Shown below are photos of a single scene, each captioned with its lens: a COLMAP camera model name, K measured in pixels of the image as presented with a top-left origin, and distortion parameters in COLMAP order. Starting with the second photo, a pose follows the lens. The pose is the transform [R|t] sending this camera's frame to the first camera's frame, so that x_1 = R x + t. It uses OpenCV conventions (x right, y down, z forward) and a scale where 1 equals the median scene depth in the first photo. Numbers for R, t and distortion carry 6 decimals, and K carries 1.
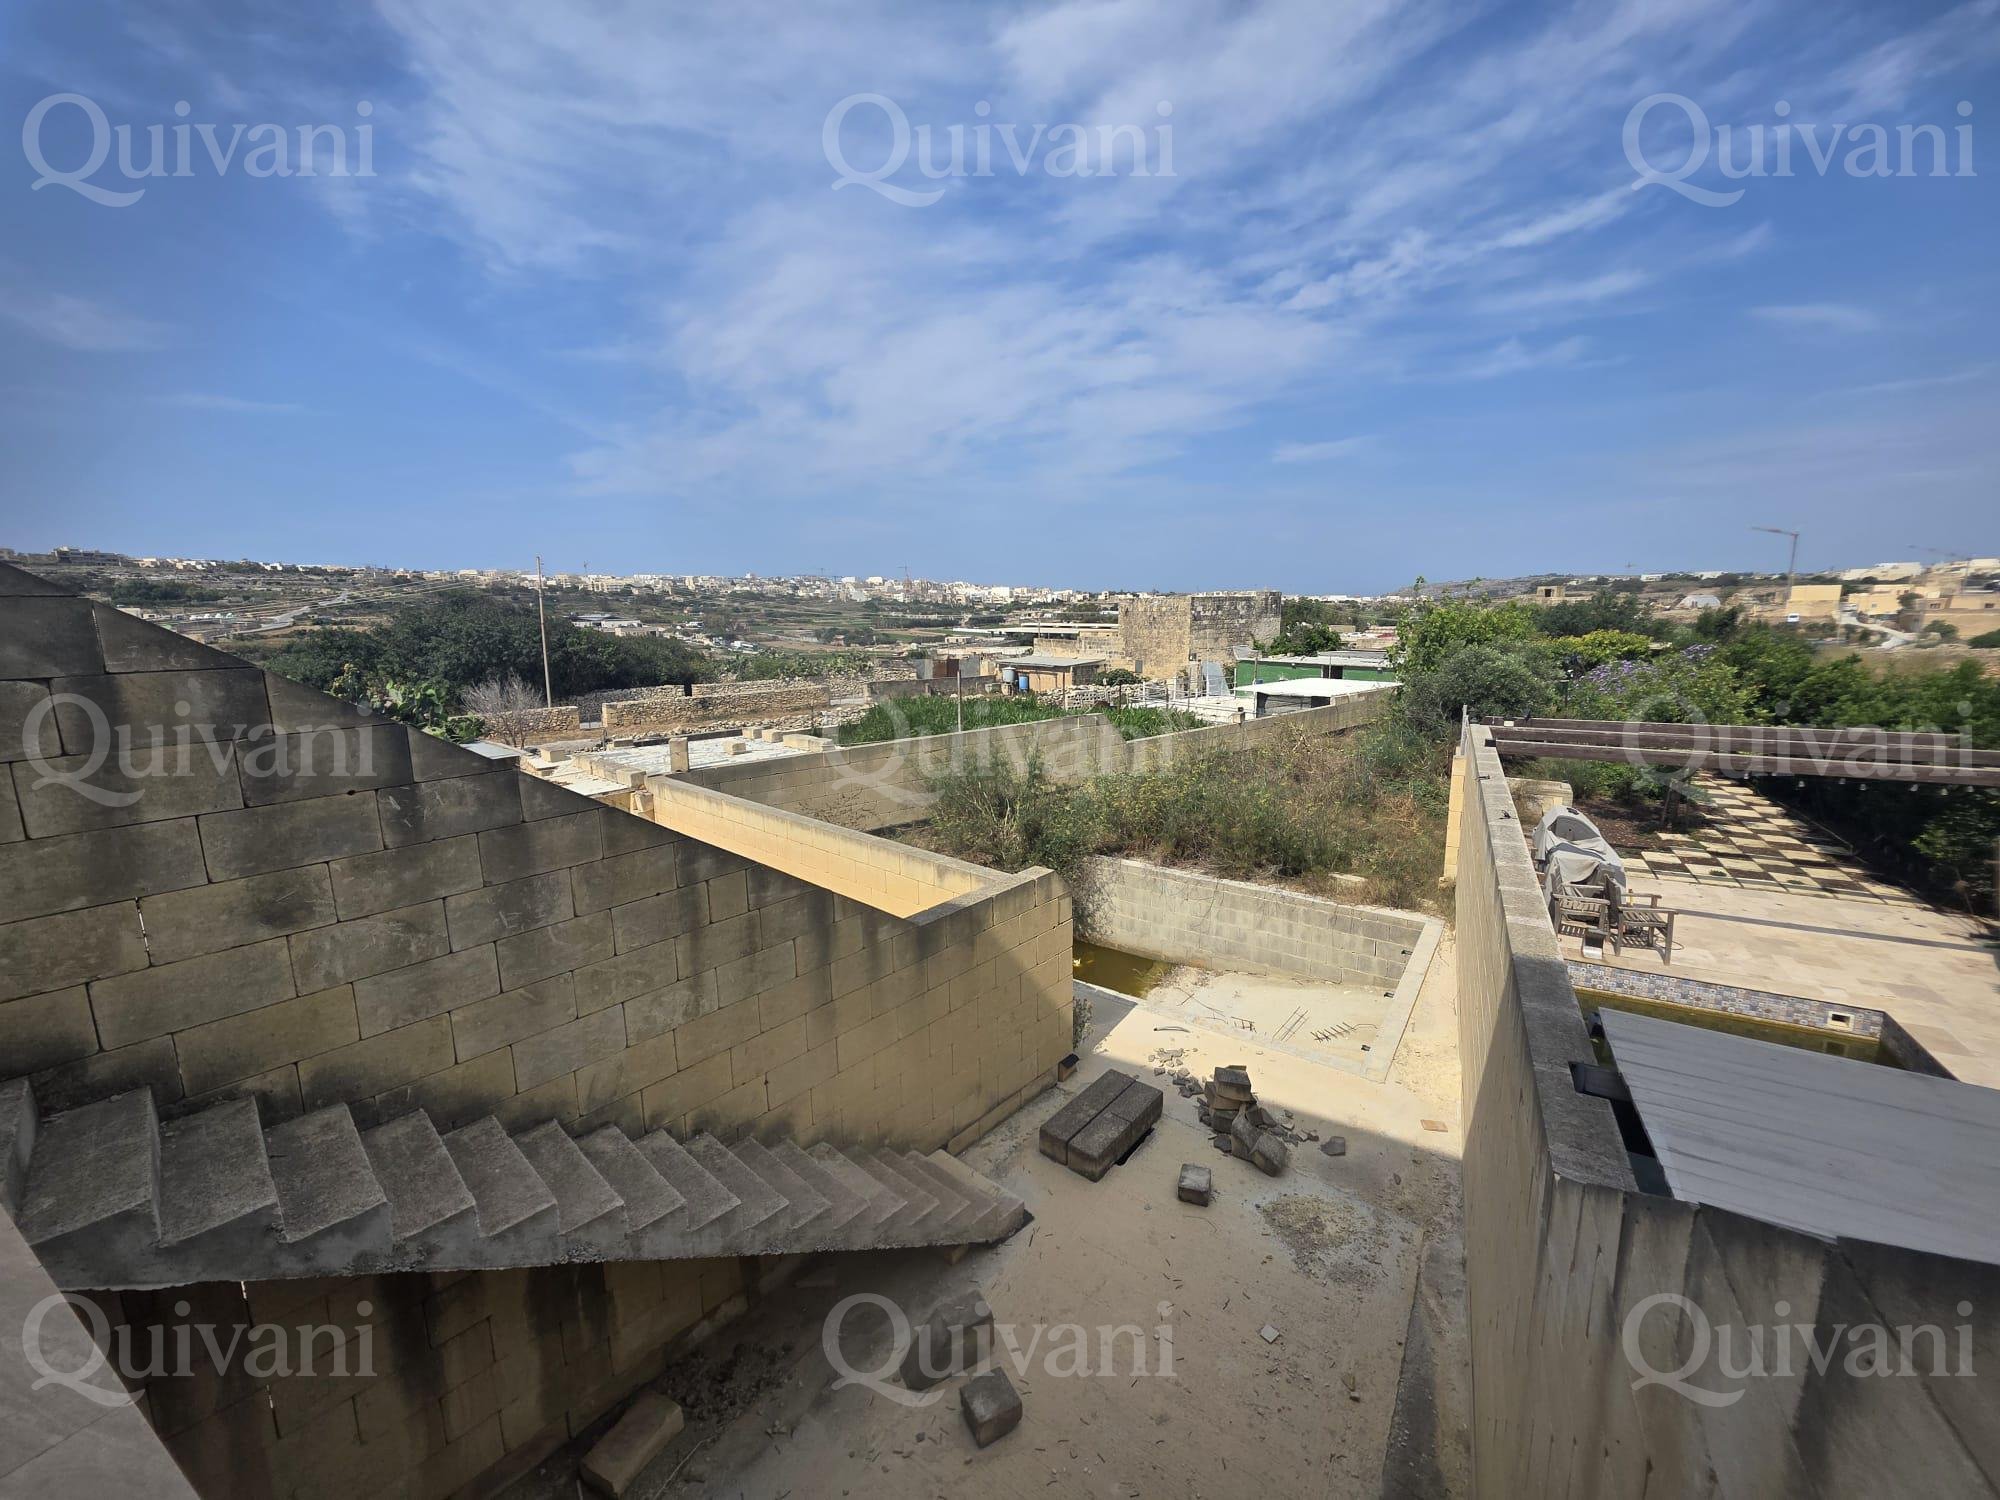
lens RADIAL K [[797.5, 0, 999.7], [0, 797.5, 743.8], [0, 0, 1]] dist [0.003079, -0.000985]
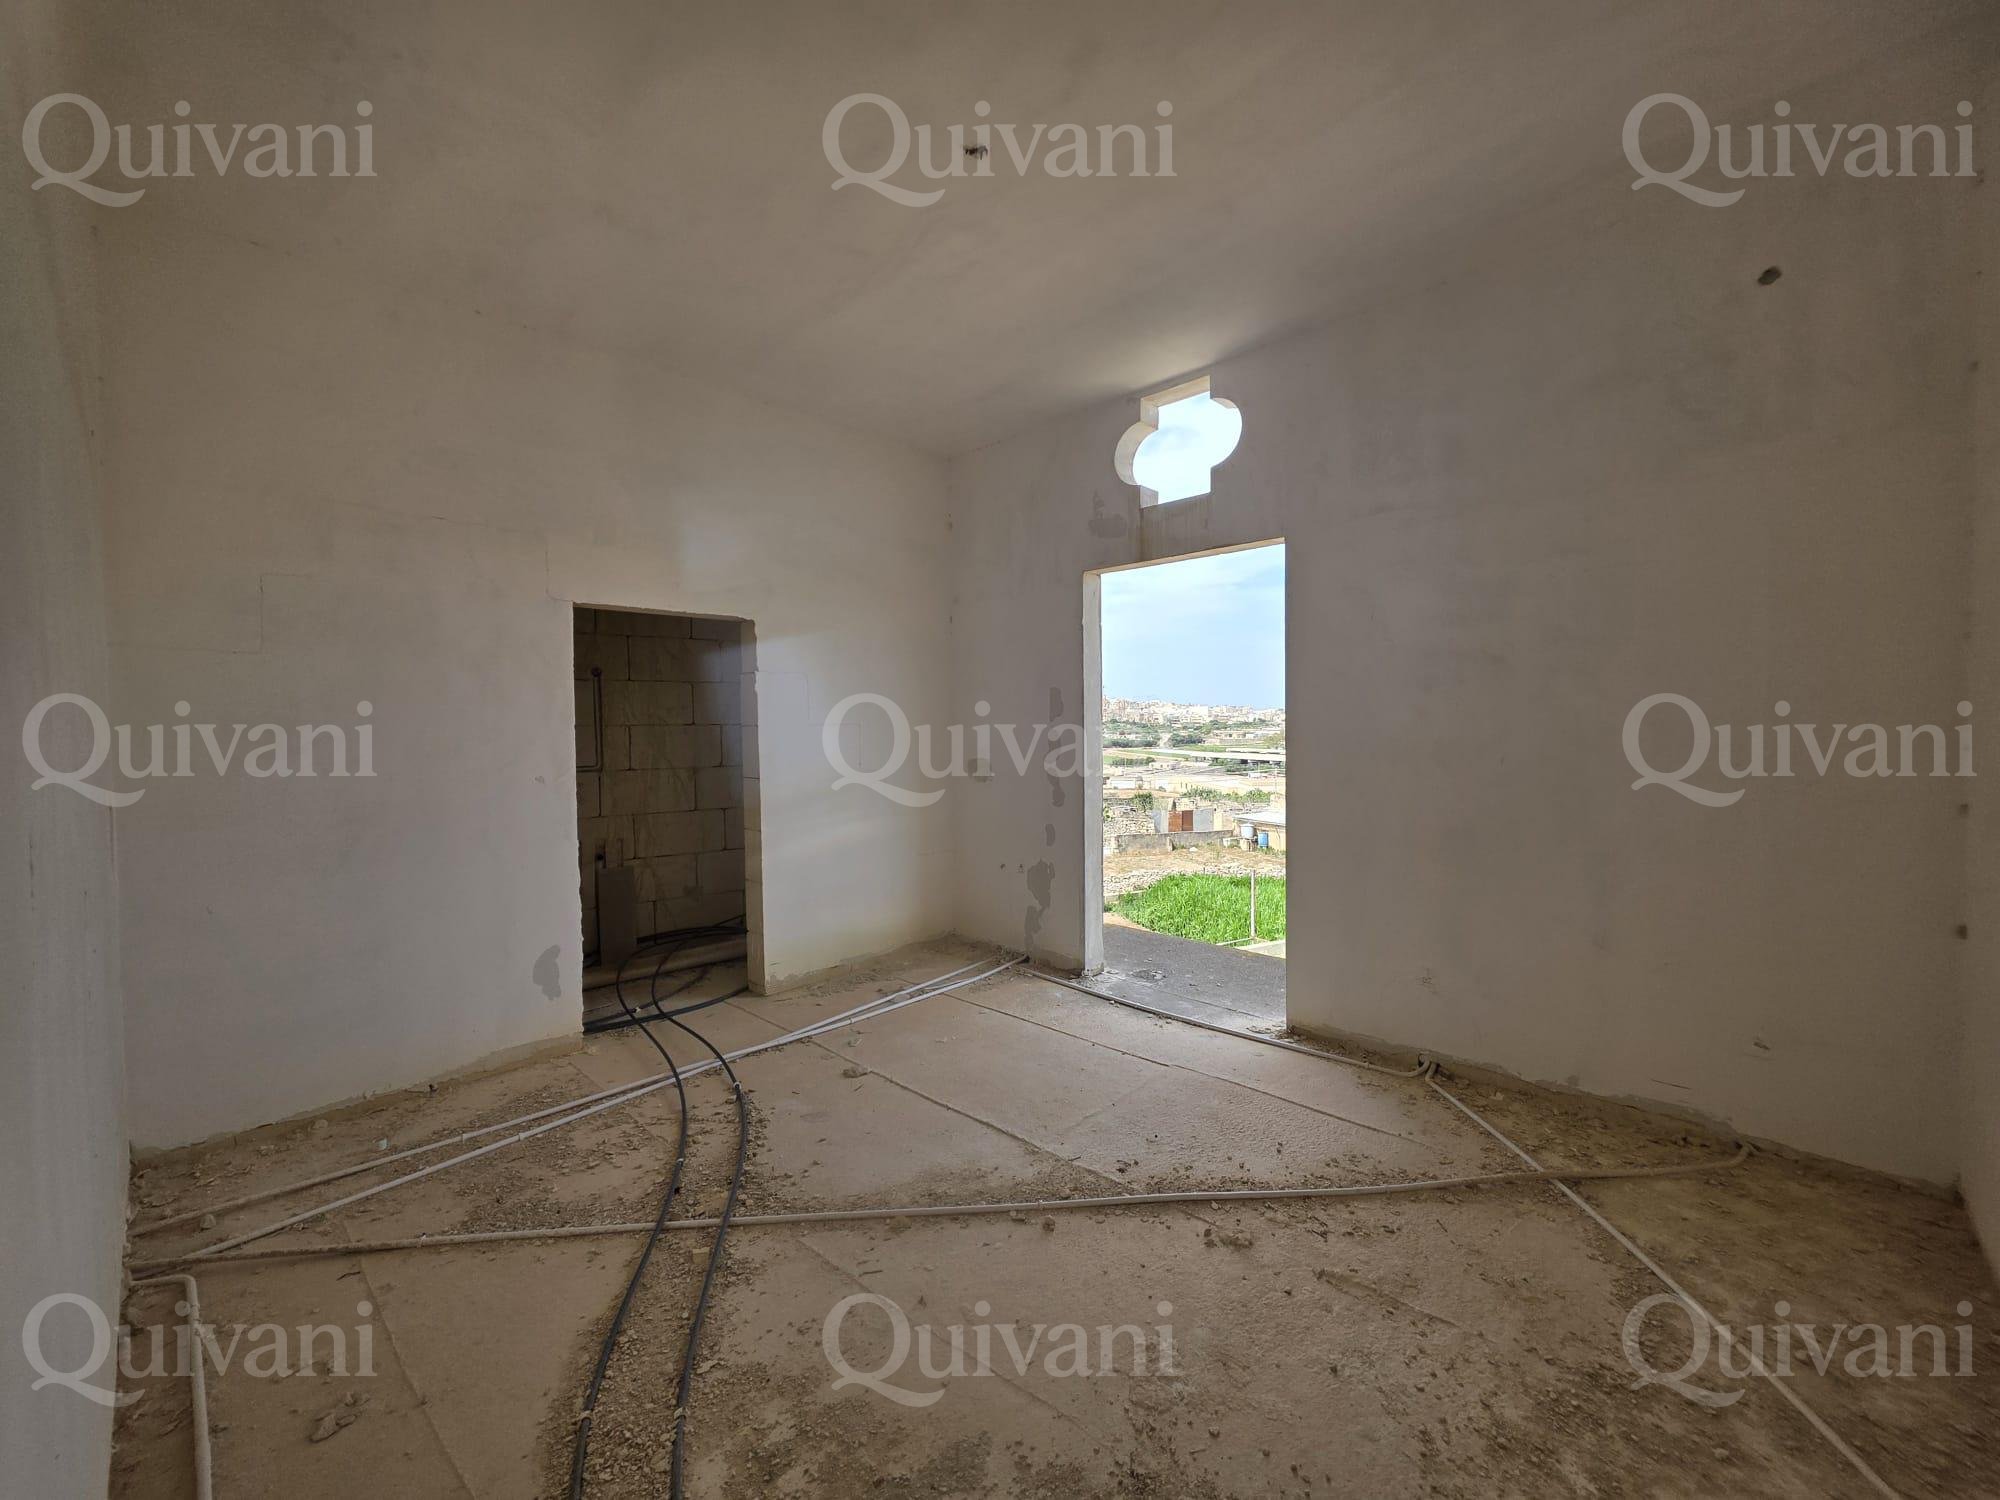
lens RADIAL K [[797.5, 0, 1000.0], [0, 797.5, 765.3], [0, 0, 1]] dist [0.003079, -0.000985]
pose [[0.971330, 0.019369, -0.236945, -0.056275], [-0.046771, 0.992766, -0.110582, -0.040251], [0.233089, 0.118494, 0.965209, -0.094356]]
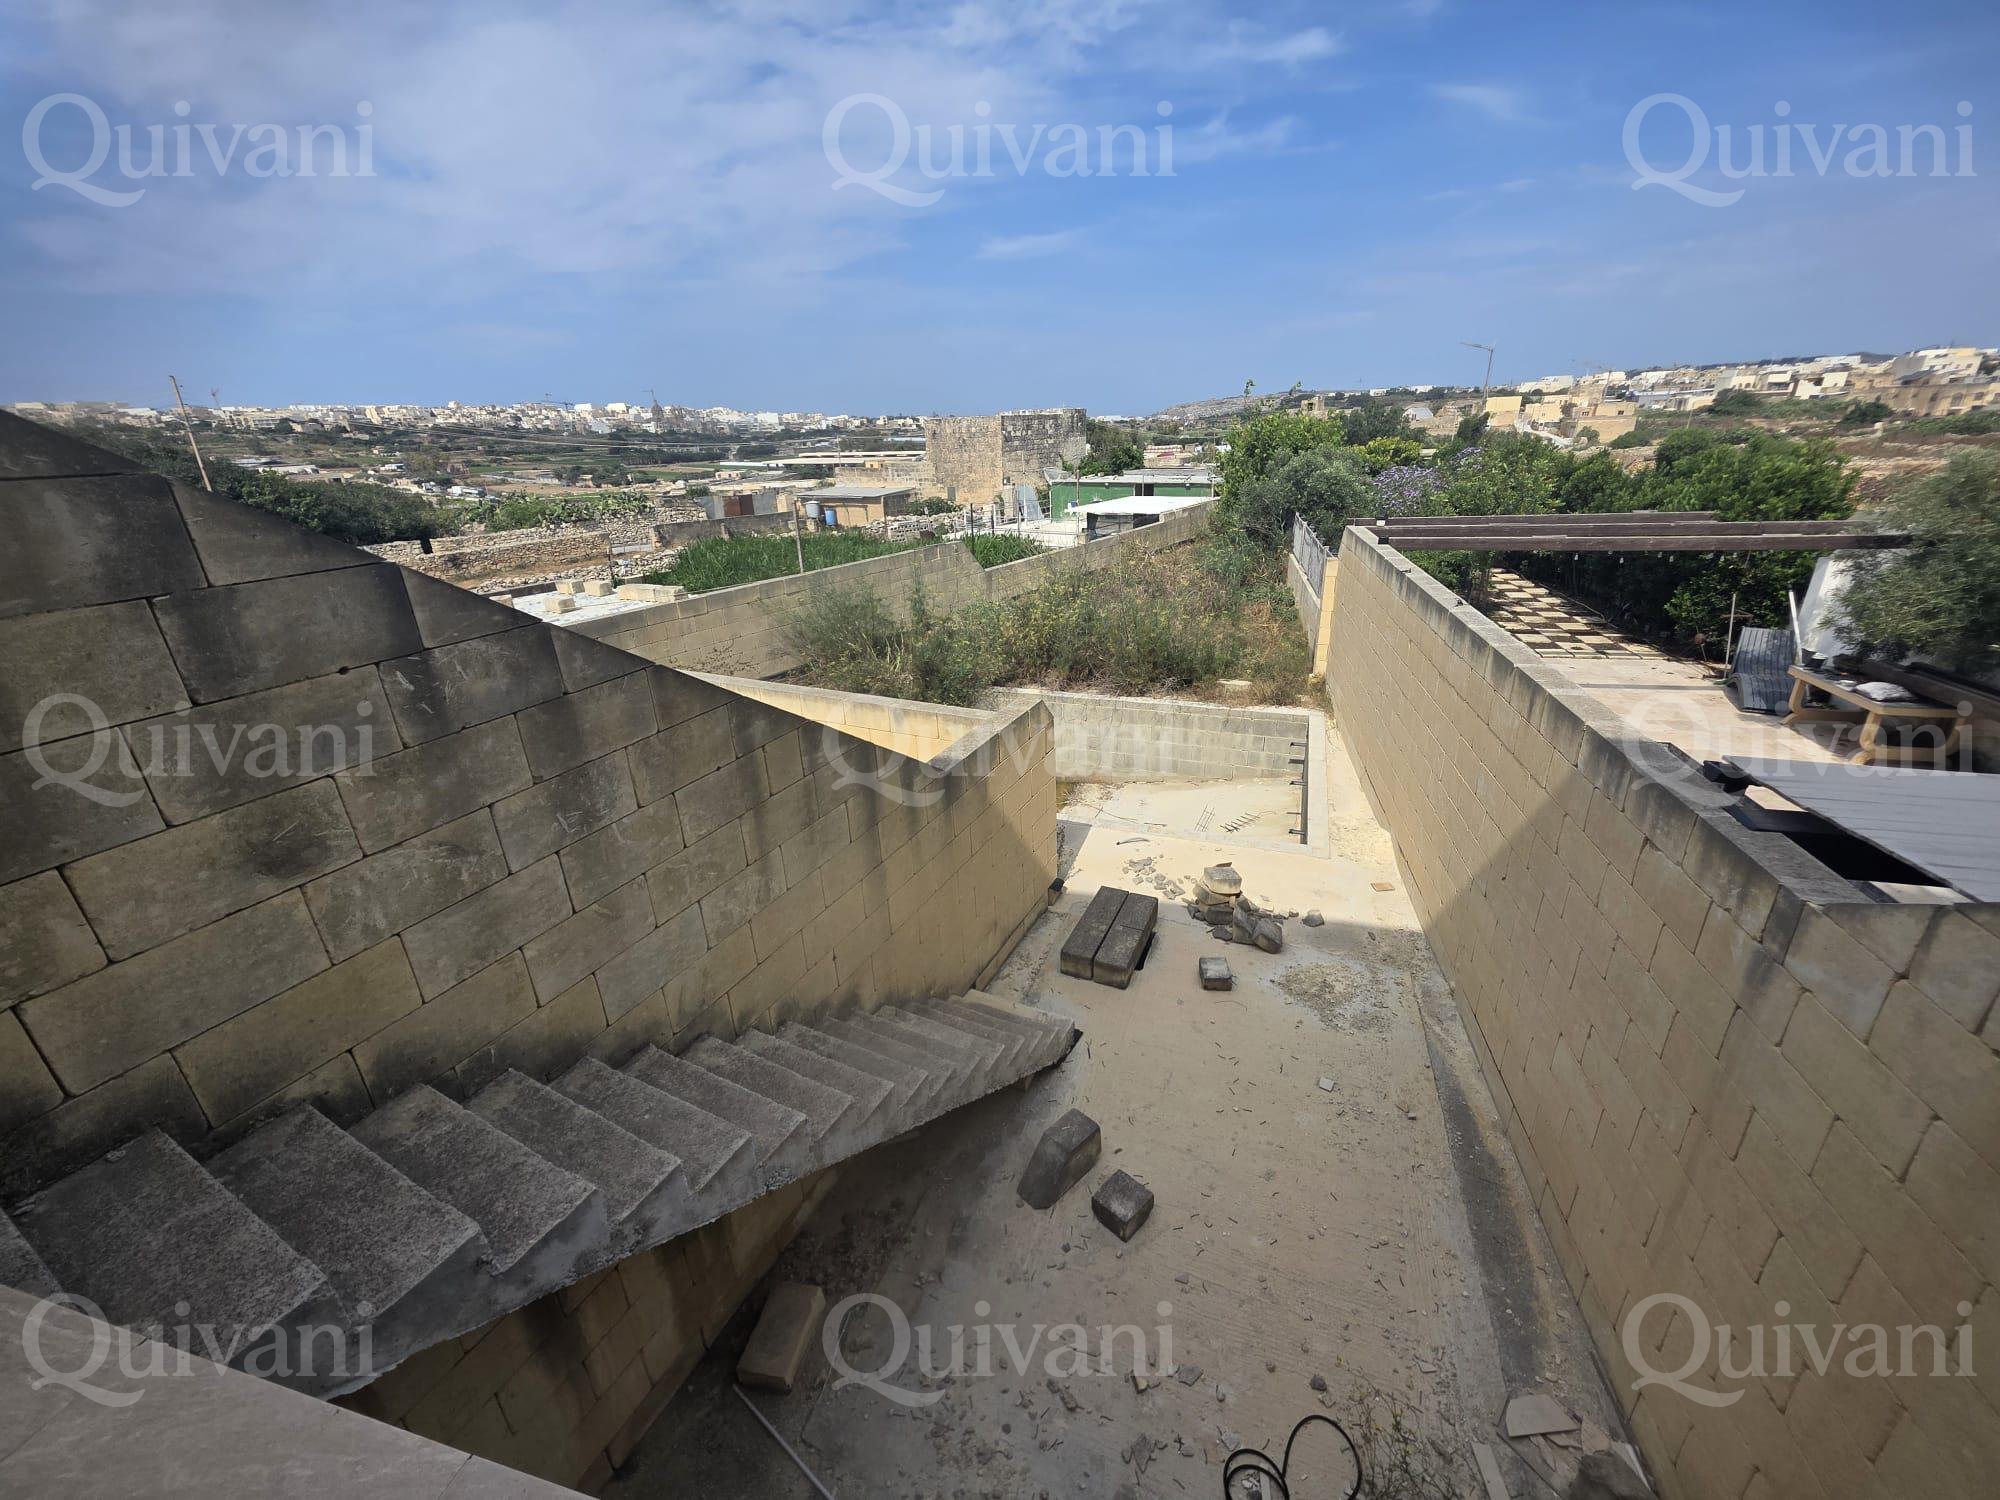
lens RADIAL K [[797.5, 0, 1001.5], [0, 797.5, 741.5], [0, 0, 1]] dist [0.003079, -0.000985]
pose [[0.964306, -0.117161, 0.237459, -0.028738], [0.067981, 0.976268, 0.205618, 0.001223], [-0.255914, -0.182136, 0.949386, 0.013687]]
